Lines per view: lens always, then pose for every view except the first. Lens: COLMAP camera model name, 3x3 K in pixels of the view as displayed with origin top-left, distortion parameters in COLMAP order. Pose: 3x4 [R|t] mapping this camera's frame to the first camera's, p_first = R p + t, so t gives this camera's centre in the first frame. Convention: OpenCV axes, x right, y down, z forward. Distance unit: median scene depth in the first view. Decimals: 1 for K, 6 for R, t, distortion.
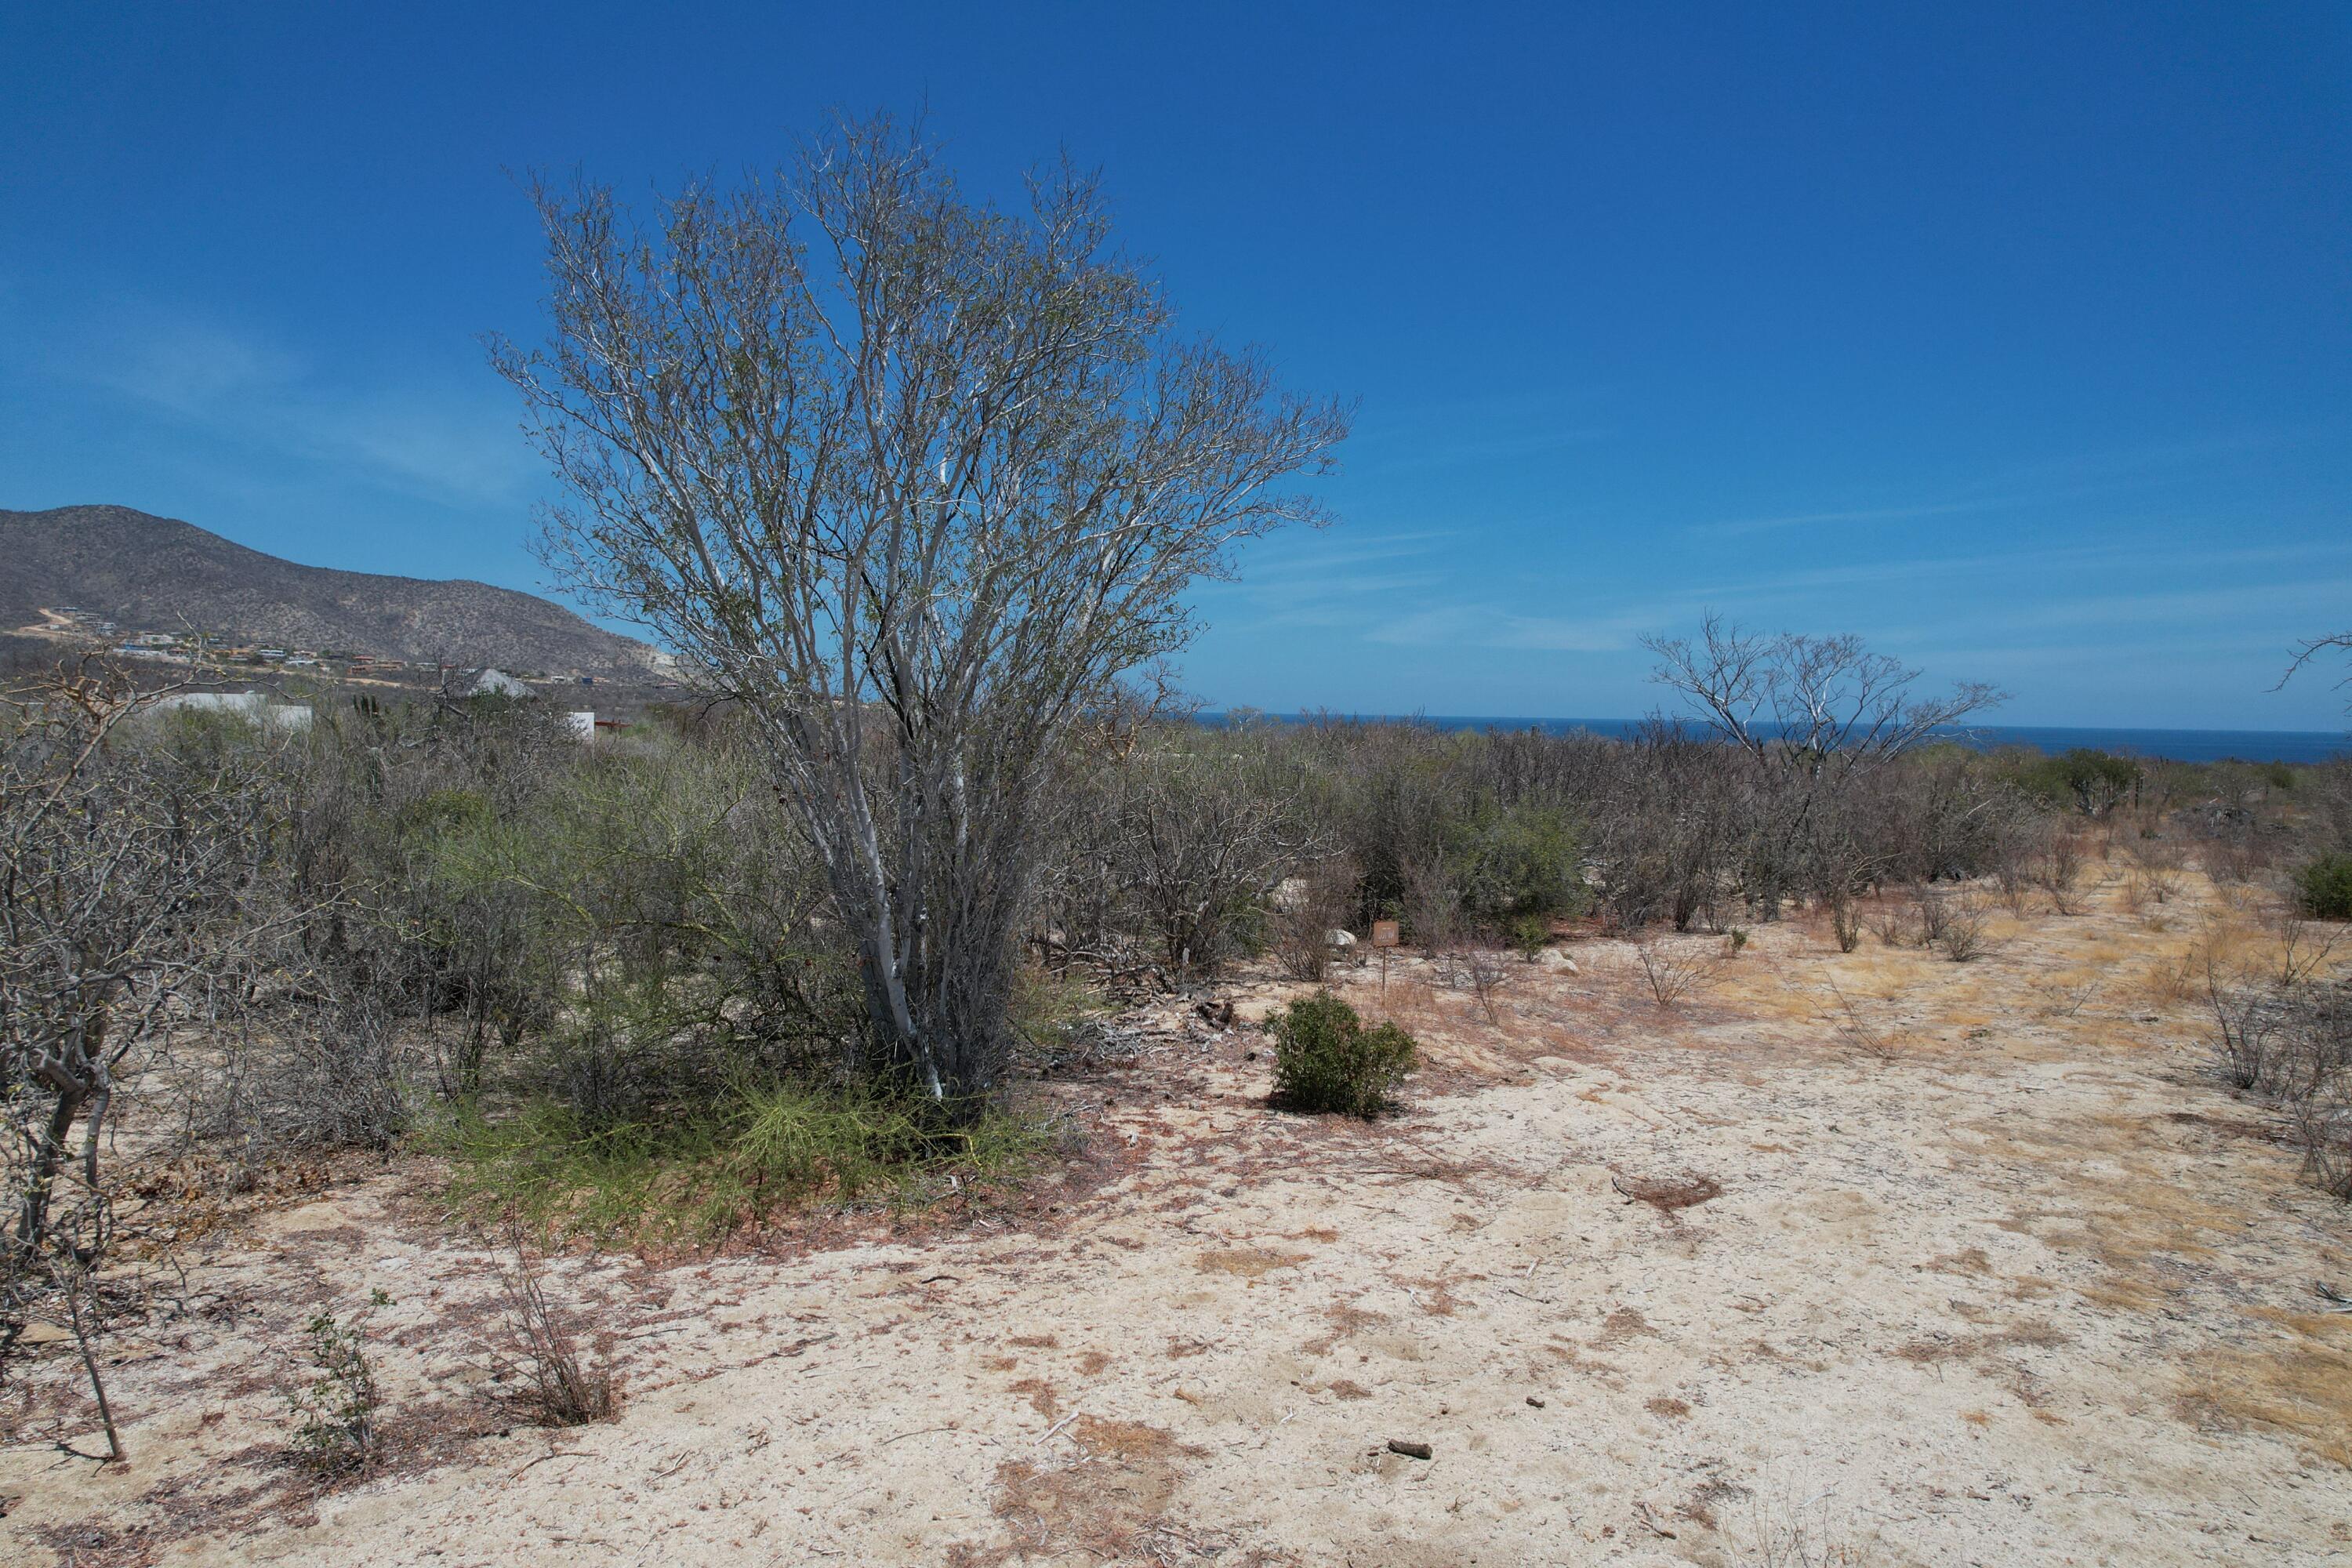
lens RADIAL K [[1504.1, 0, 1203.2], [0, 1504.1, 772.6], [0, 0, 1]] dist [-0.085542, 0.061824]
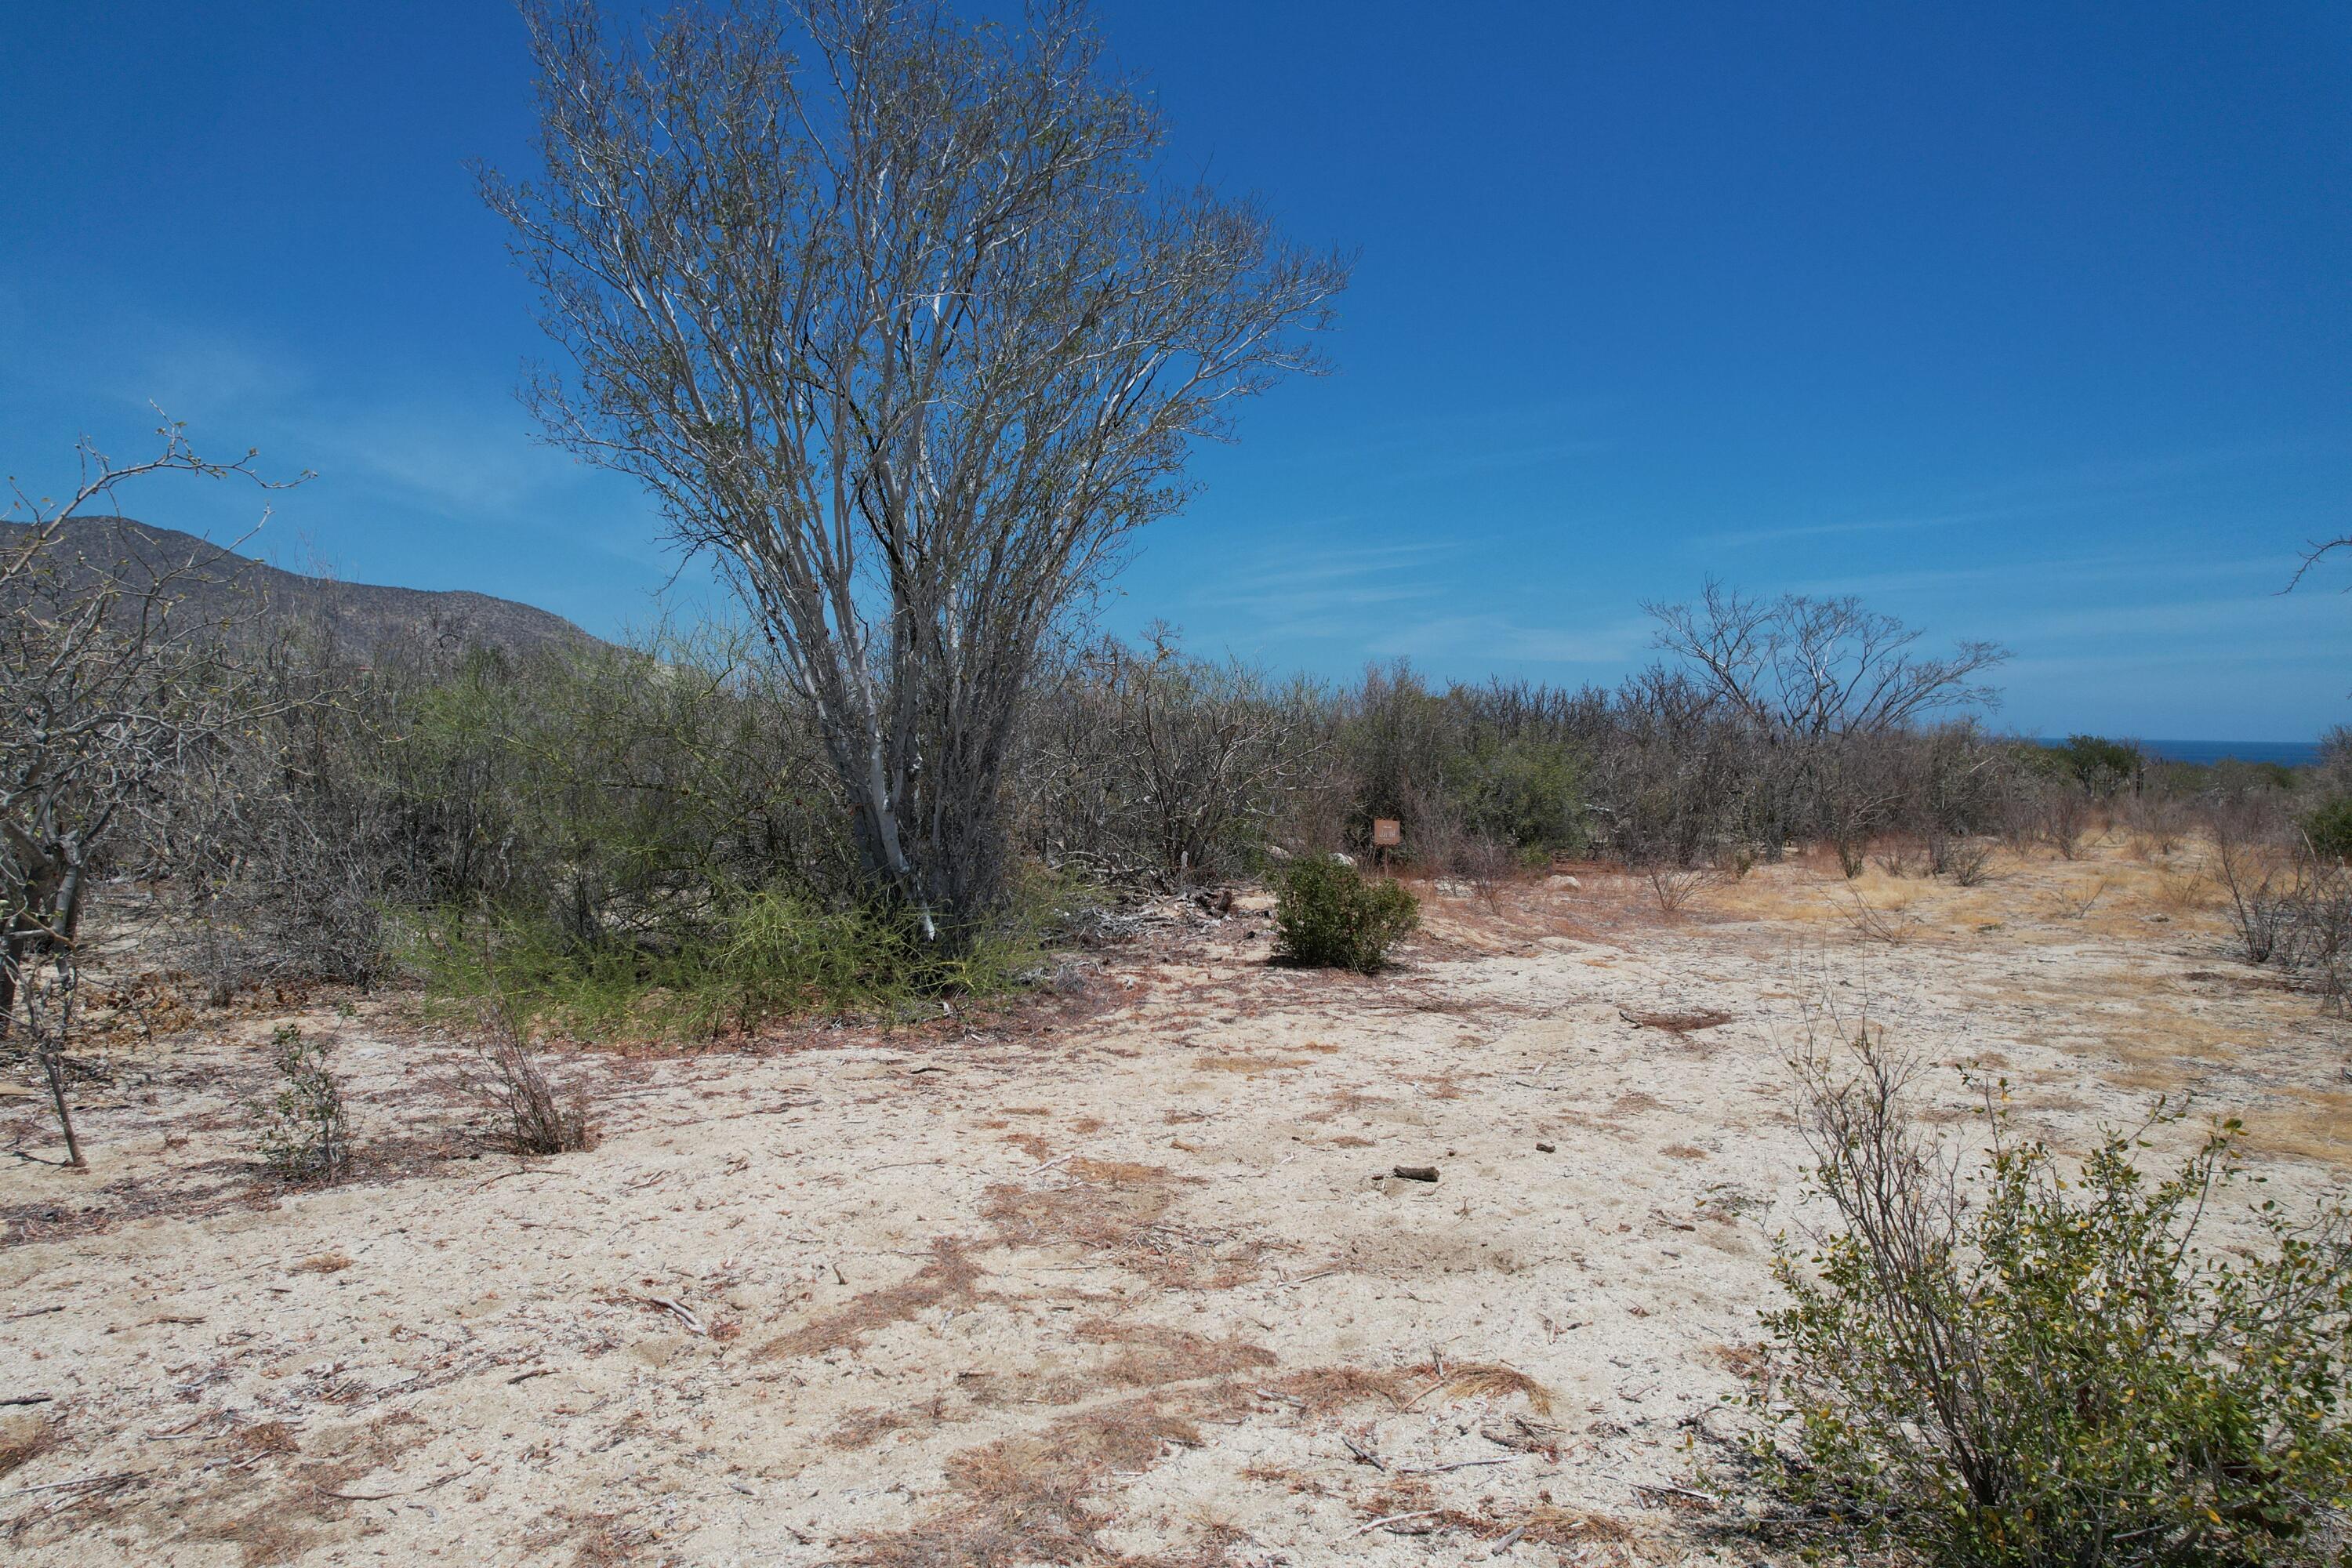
lens RADIAL K [[1504.1, 0, 1203.5], [0, 1504.1, 781.4], [0, 0, 1]] dist [-0.085542, 0.061824]
pose [[0.999998, -0.001733, 0.000407, 0.001275], [0.001733, 0.999997, -0.001821, 0.129893], [-0.000404, 0.001822, 0.999998, 0.019870]]
